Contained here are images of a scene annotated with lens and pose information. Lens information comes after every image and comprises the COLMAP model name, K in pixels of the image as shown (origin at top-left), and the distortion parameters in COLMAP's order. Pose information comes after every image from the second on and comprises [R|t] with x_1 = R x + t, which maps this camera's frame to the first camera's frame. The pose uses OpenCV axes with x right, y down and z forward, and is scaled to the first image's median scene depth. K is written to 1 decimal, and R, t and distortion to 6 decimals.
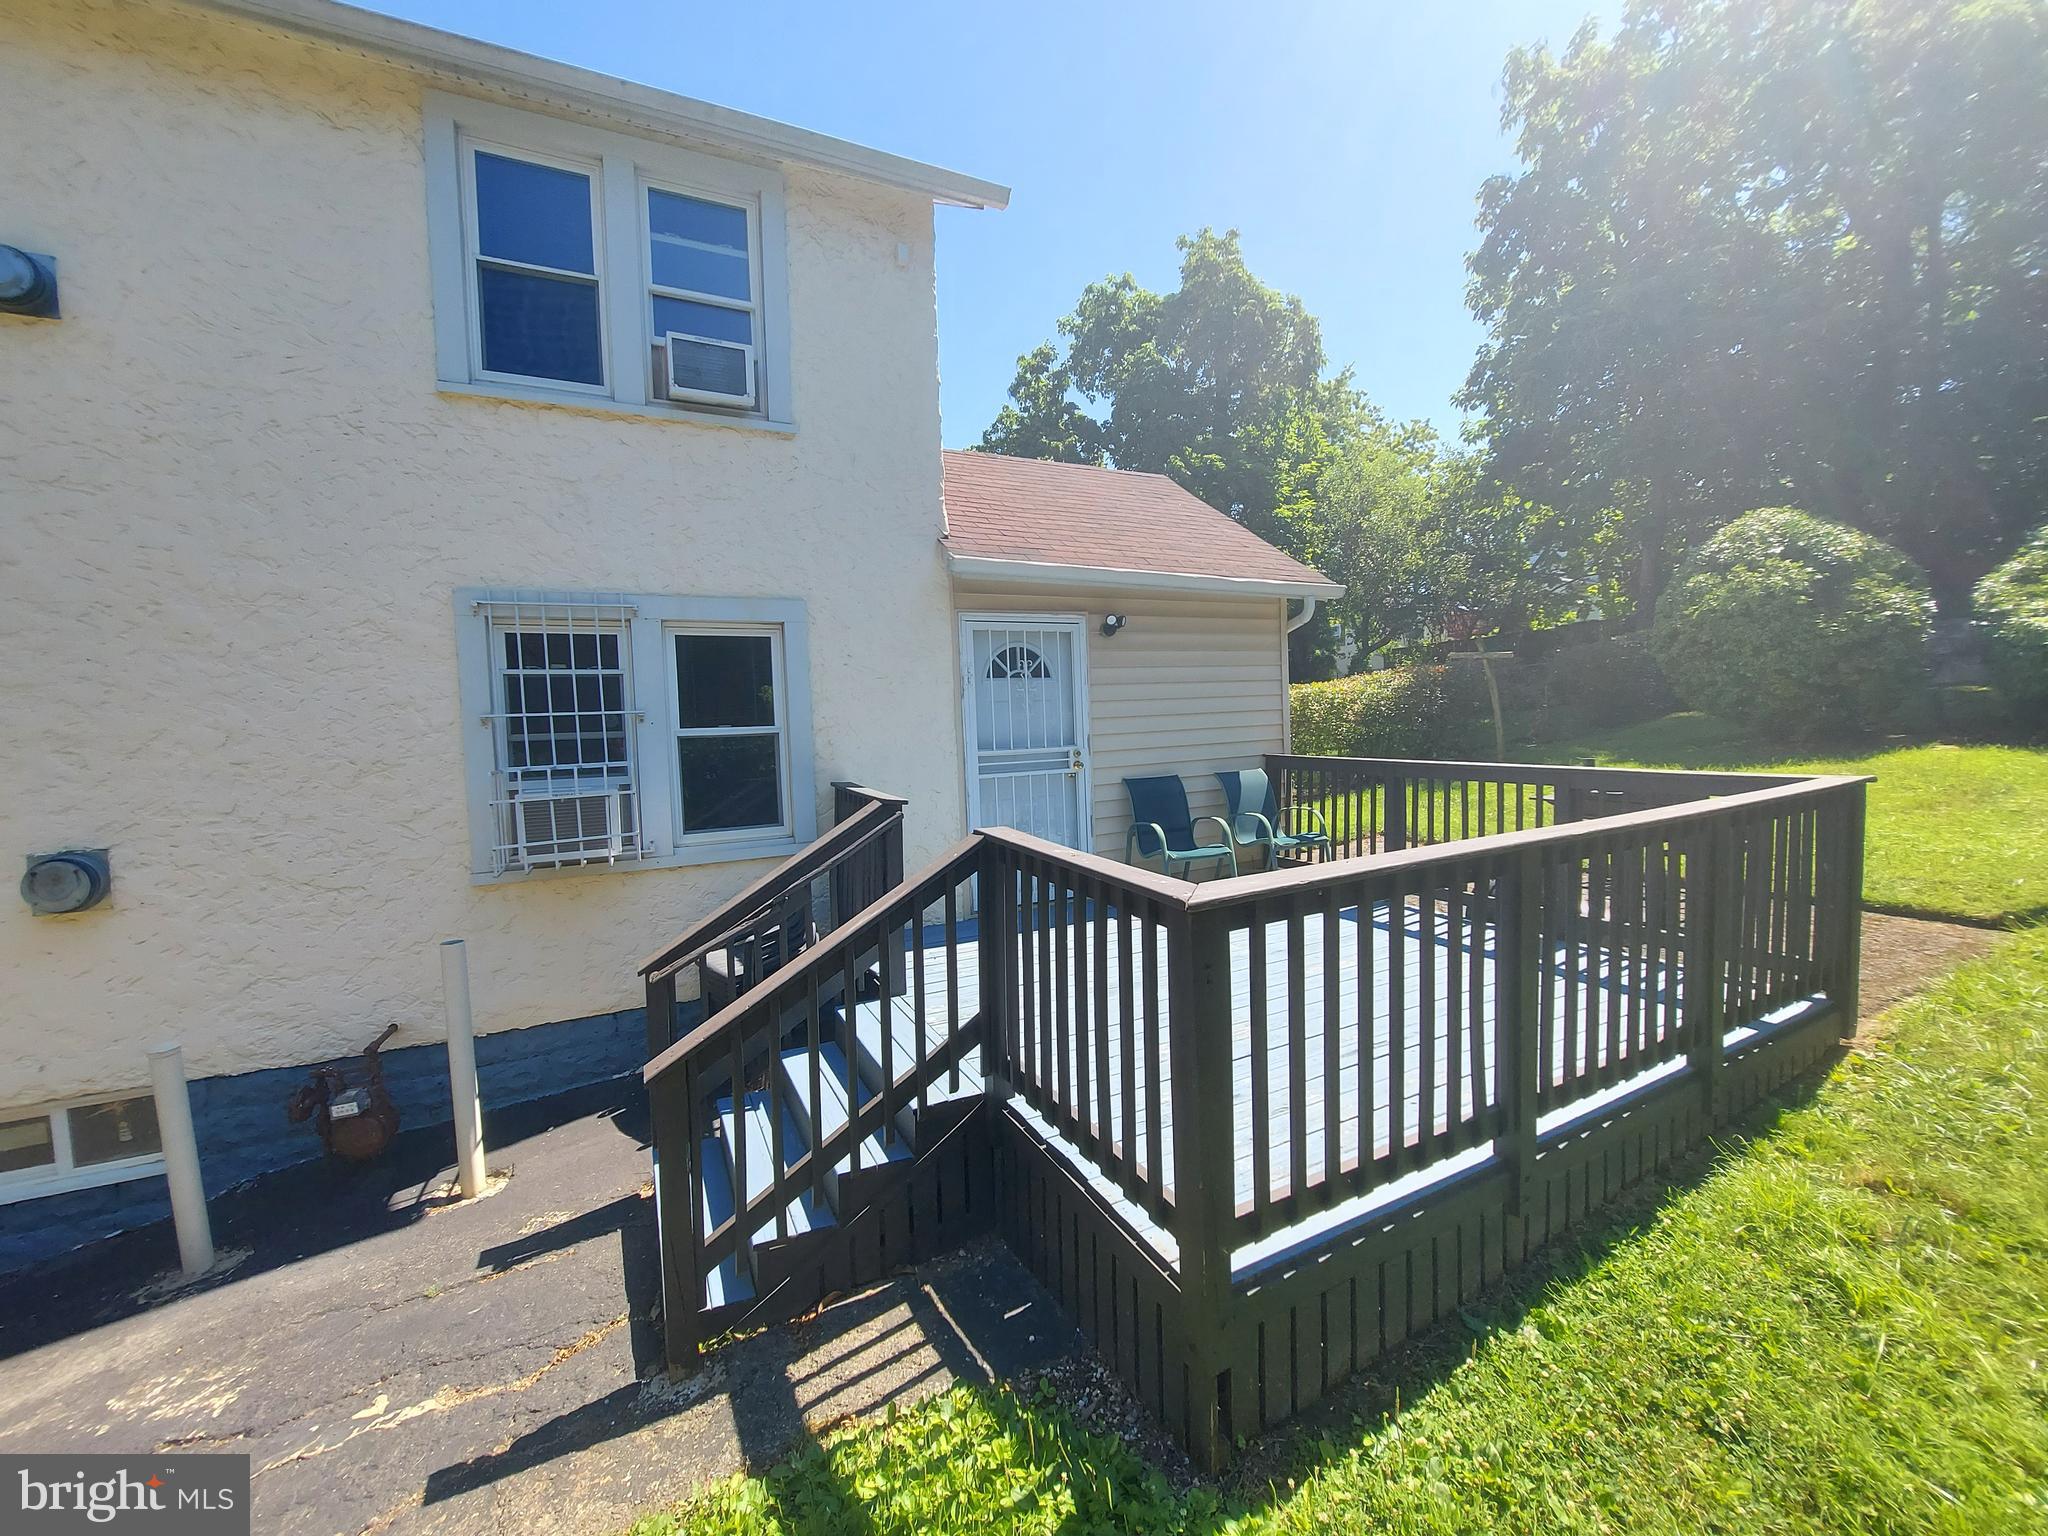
lens RADIAL K [[820.8, 0, 1026.0], [0, 820.8, 768.8], [0, 0, 1]] dist [-0.014228, 0.000382]
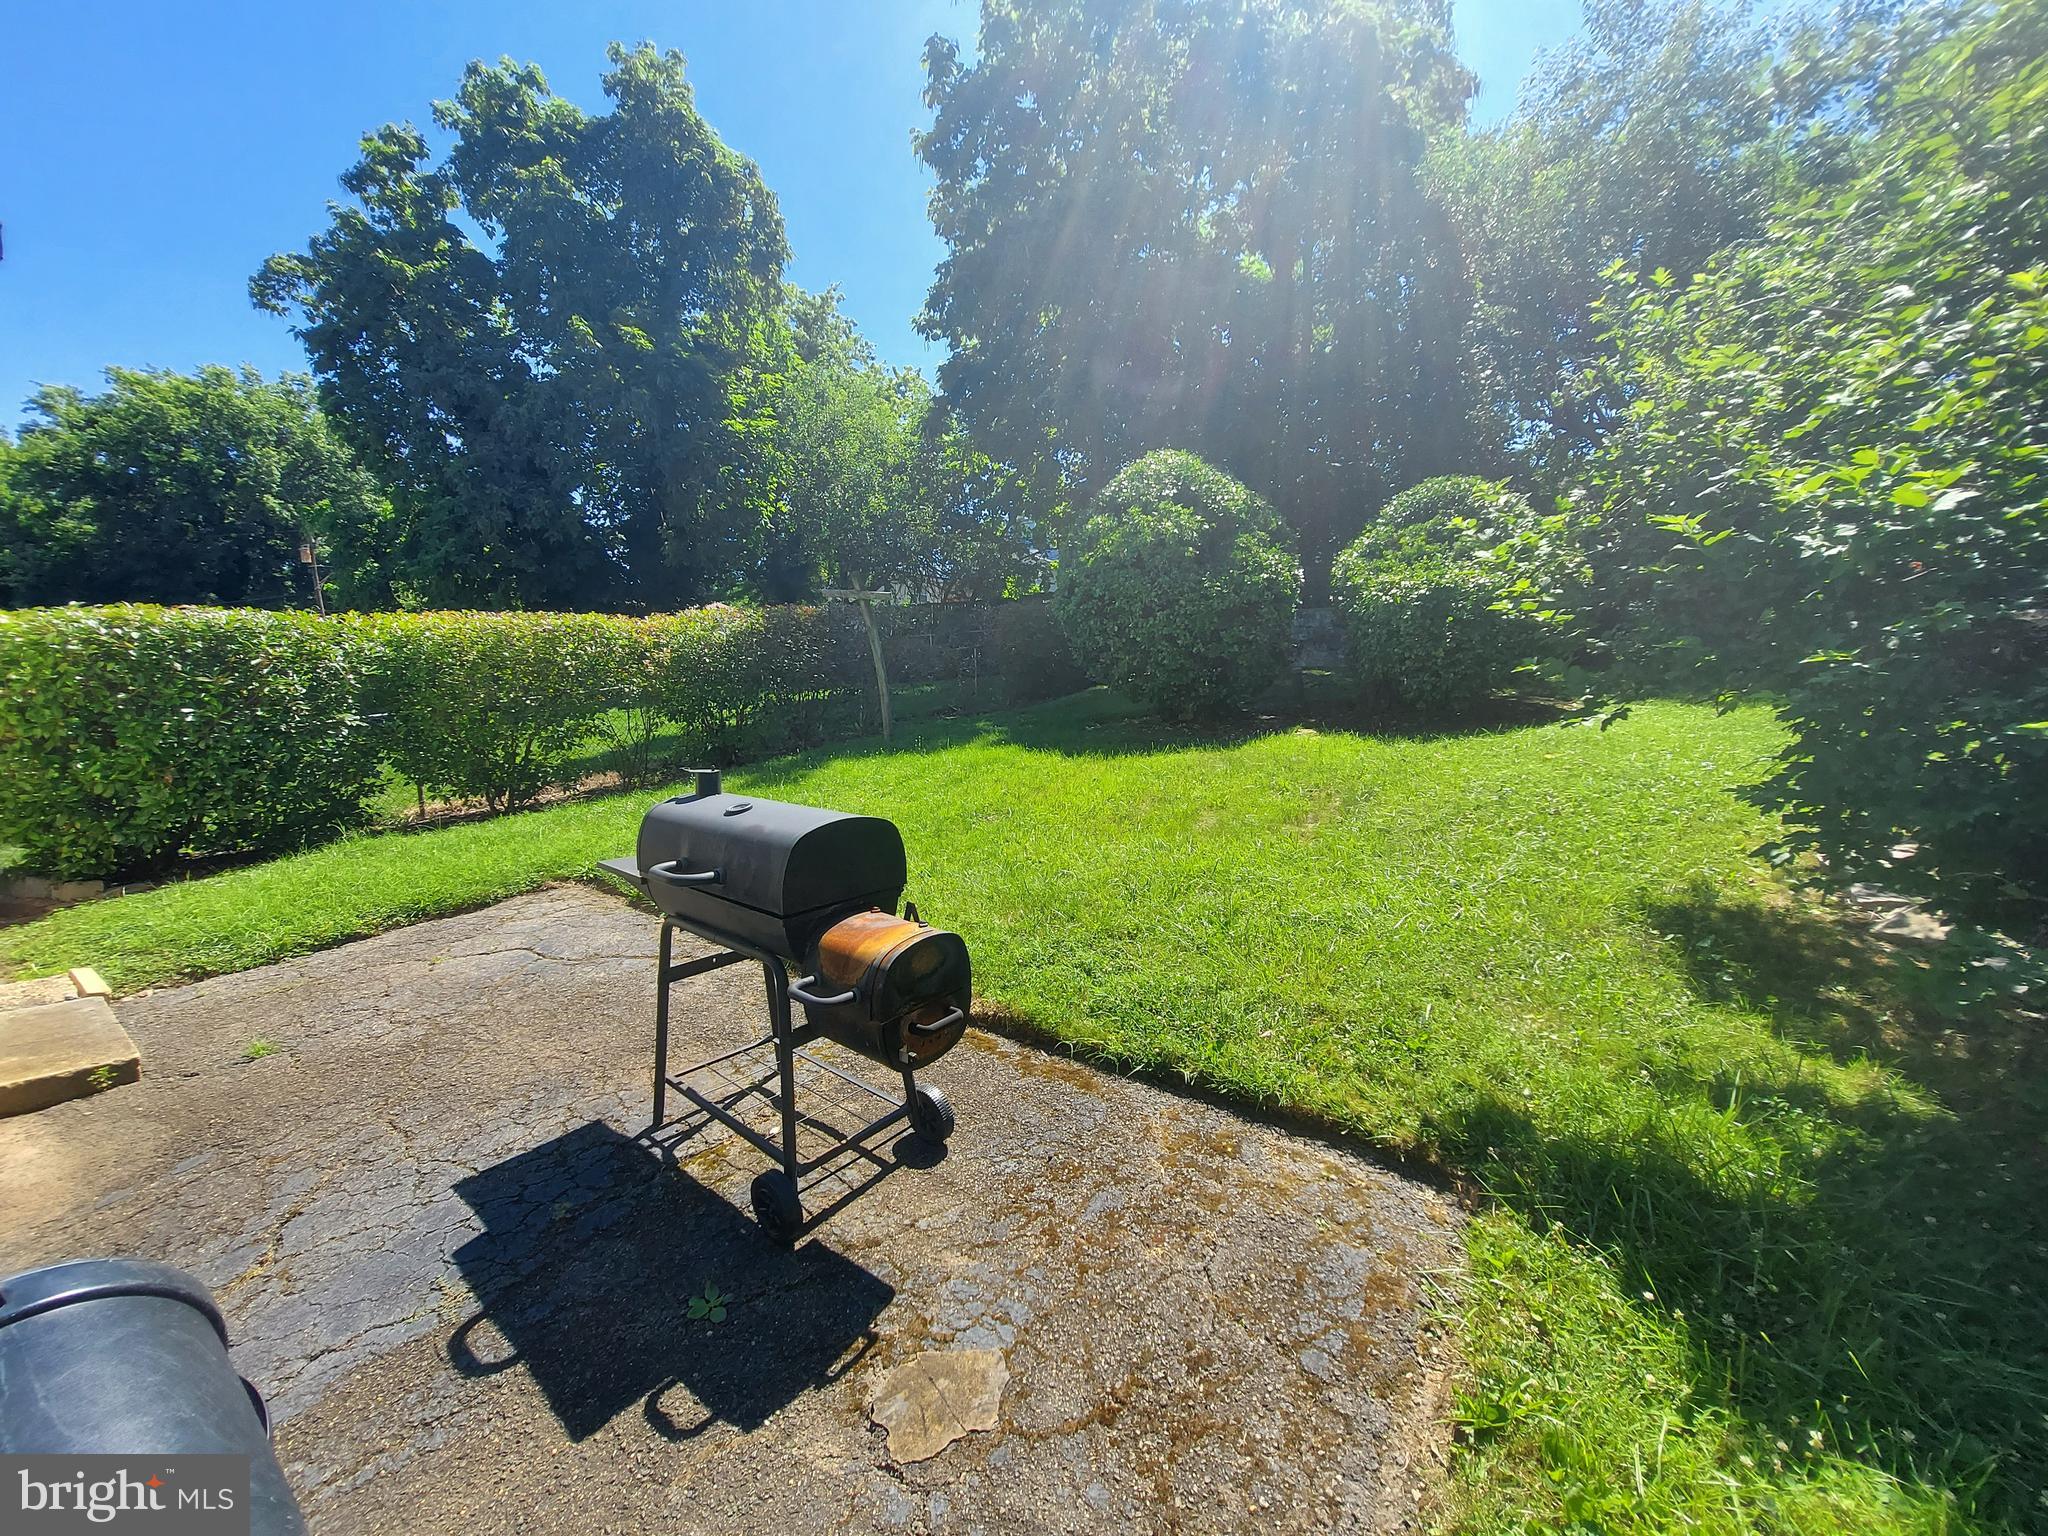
lens RADIAL K [[820.8, 0, 1028.6], [0, 820.8, 771.1], [0, 0, 1]] dist [-0.014228, 0.000382]
pose [[0.858746, -0.013121, 0.512234, 0.353264], [-0.010894, 0.998979, 0.043853, -0.017315], [-0.512286, -0.043239, 0.857726, 0.326540]]
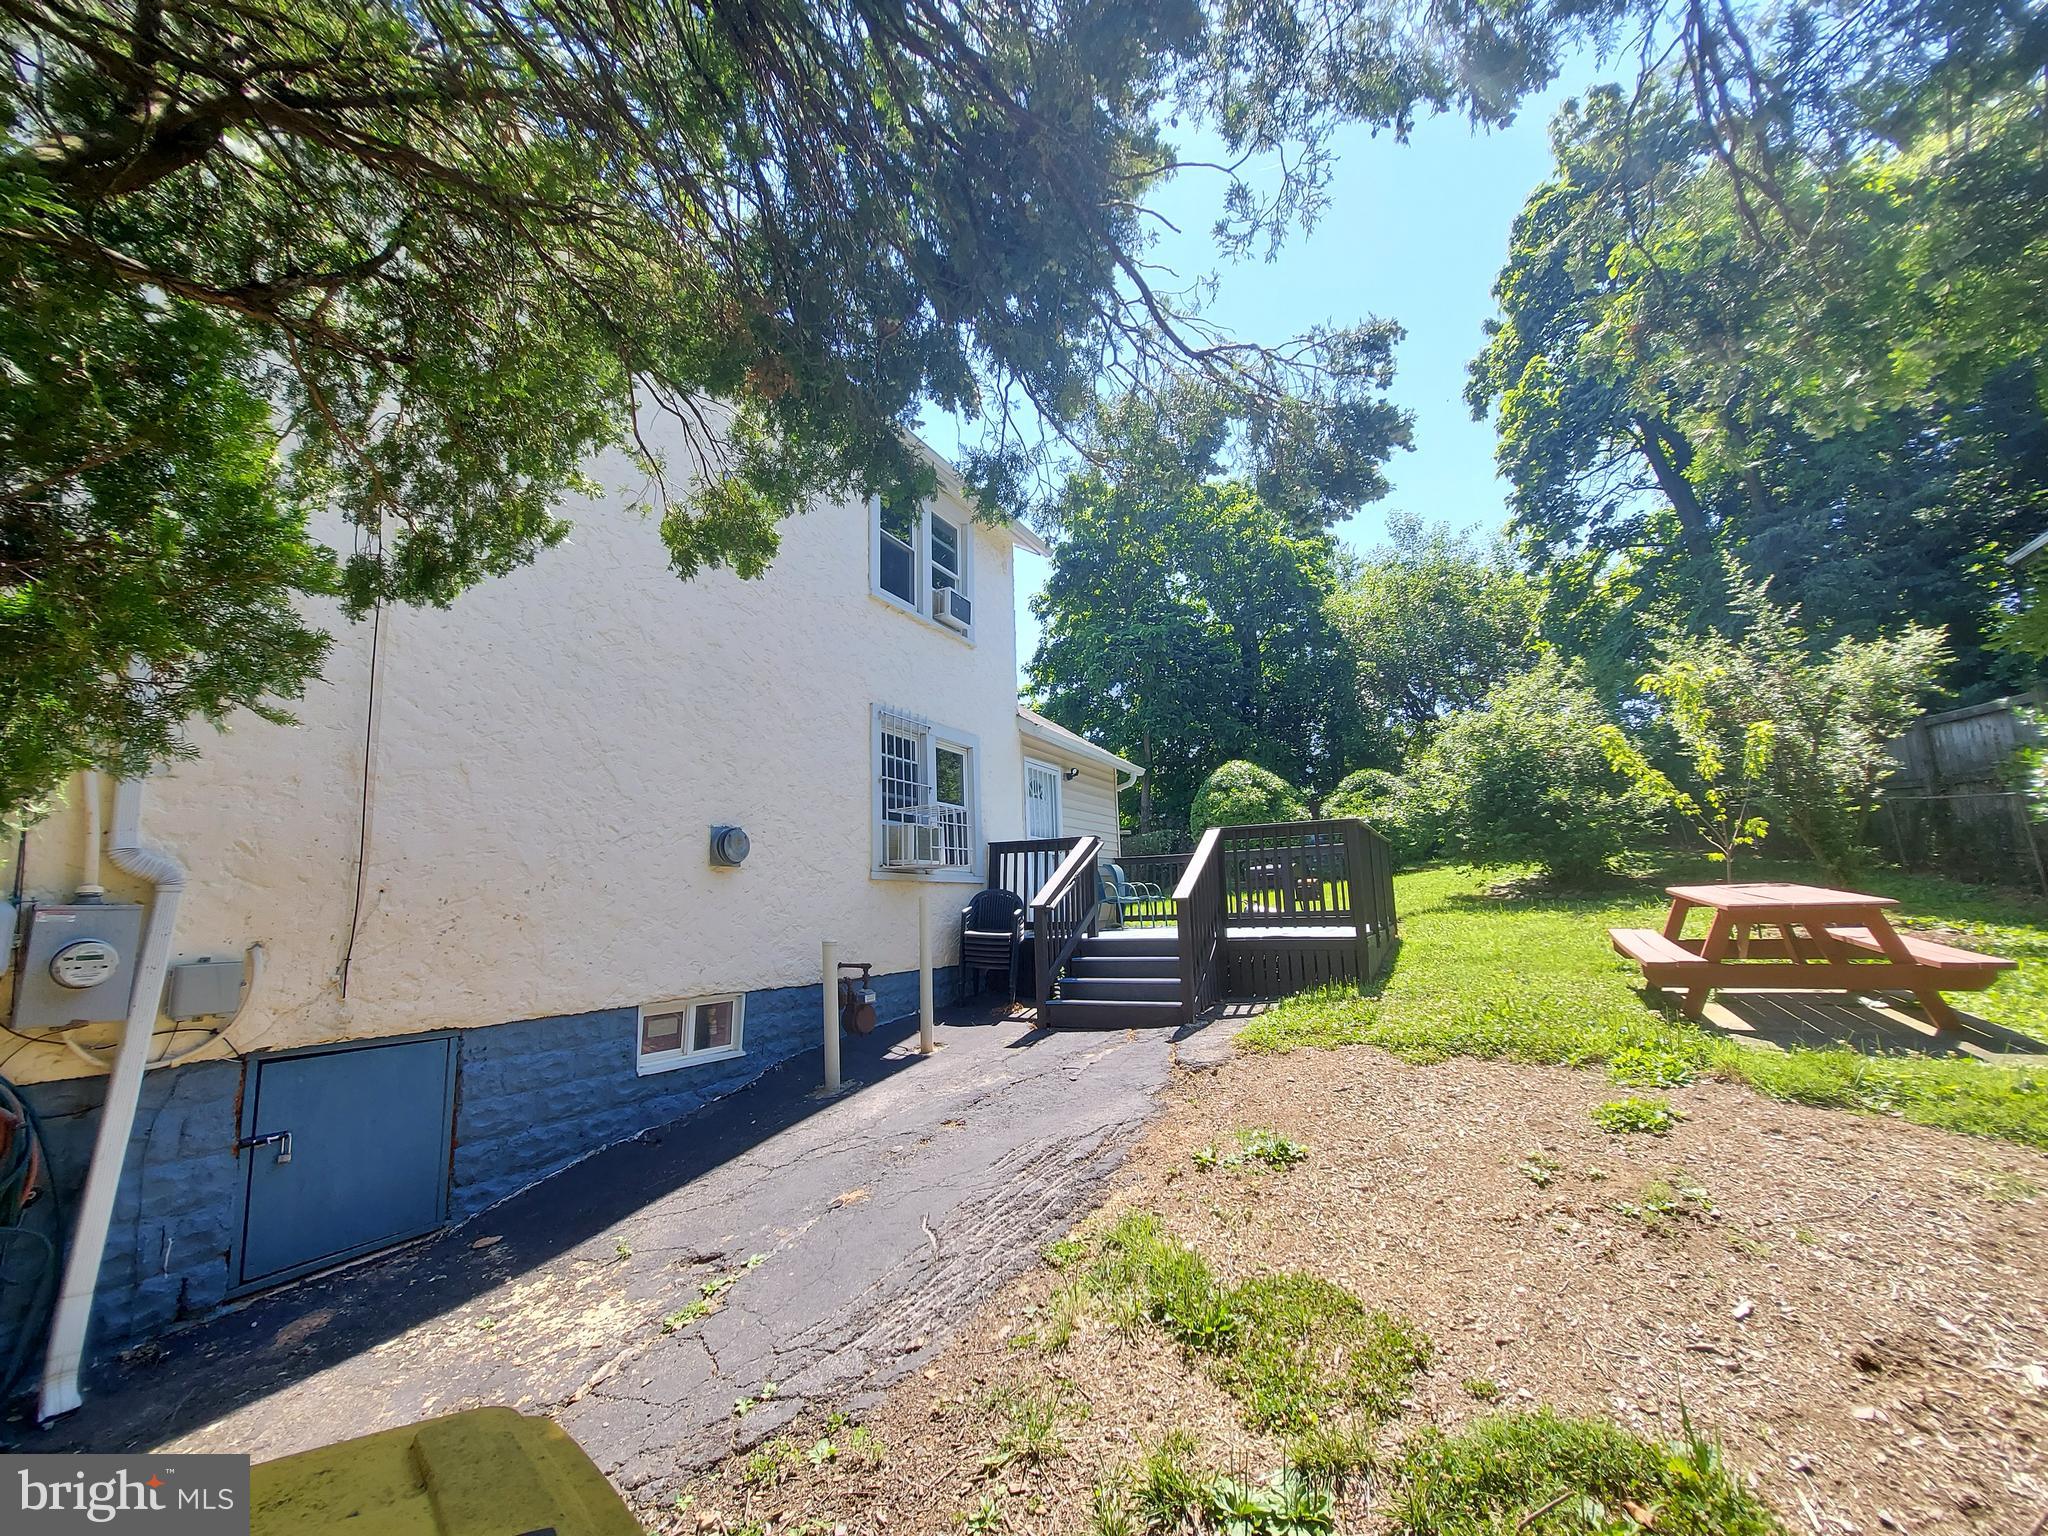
lens RADIAL K [[820.8, 0, 1019.8], [0, 820.8, 772.1], [0, 0, 1]] dist [-0.014228, 0.000382]
pose [[0.821501, 0.106838, 0.560109, -0.556794], [0.036160, 0.970552, -0.238163, 0.136229], [-0.569060, 0.215904, 0.793446, -0.203418]]
